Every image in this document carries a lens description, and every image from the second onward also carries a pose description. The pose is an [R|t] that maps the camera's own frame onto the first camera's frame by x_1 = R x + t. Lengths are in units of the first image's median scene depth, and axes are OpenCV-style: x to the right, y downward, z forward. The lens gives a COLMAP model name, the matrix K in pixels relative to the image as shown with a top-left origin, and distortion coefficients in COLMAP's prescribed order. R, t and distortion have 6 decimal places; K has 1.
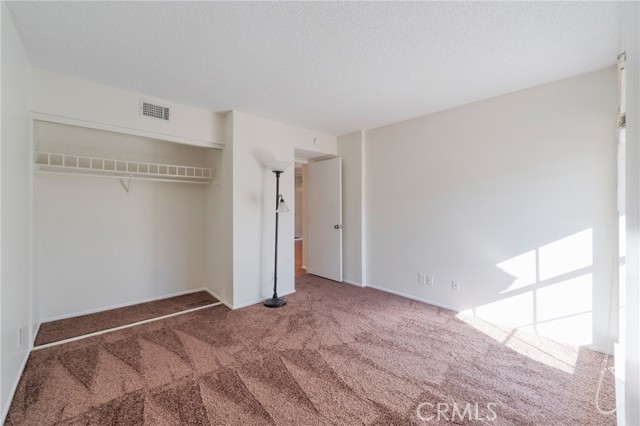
lens RADIAL K [[261.2, 0, 316.6], [0, 261.2, 207.0], [0, 0, 1]] dist [-0.002629, 0.000809]
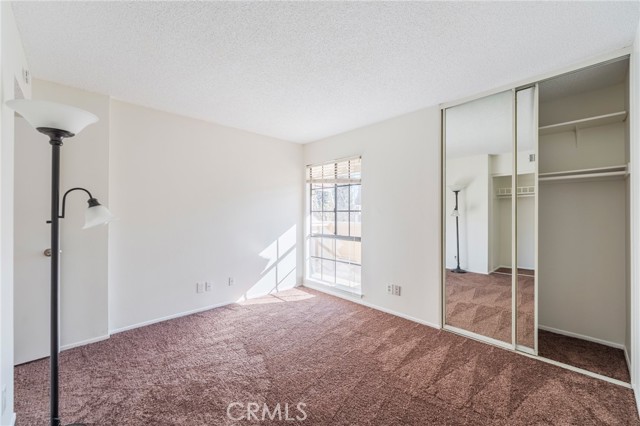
lens RADIAL K [[261.2, 0, 319.6], [0, 261.2, 211.2], [0, 0, 1]] dist [-0.002629, 0.000809]
pose [[-0.031664, 0.003067, 0.999494, -0.703510], [0.009658, 0.999950, -0.002762, -0.004736], [-0.999452, 0.009565, -0.031692, 0.704988]]
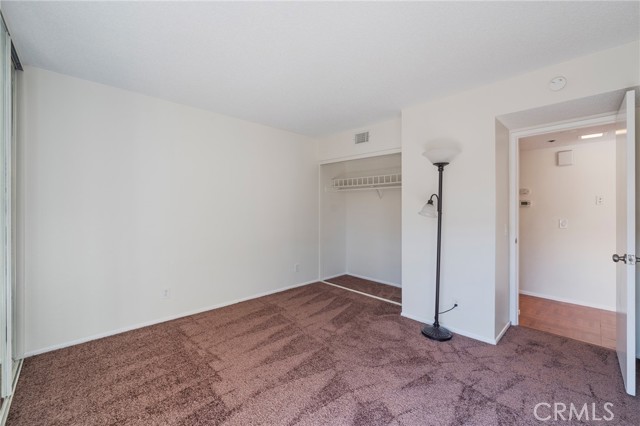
lens RADIAL K [[261.2, 0, 317.2], [0, 261.2, 211.6], [0, 0, 1]] dist [-0.002629, 0.000809]
pose [[0.031302, 0.011170, -0.999448, 0.723976], [-0.005630, 0.999924, 0.010999, -0.003778], [0.999494, 0.005282, 0.031362, 0.740640]]
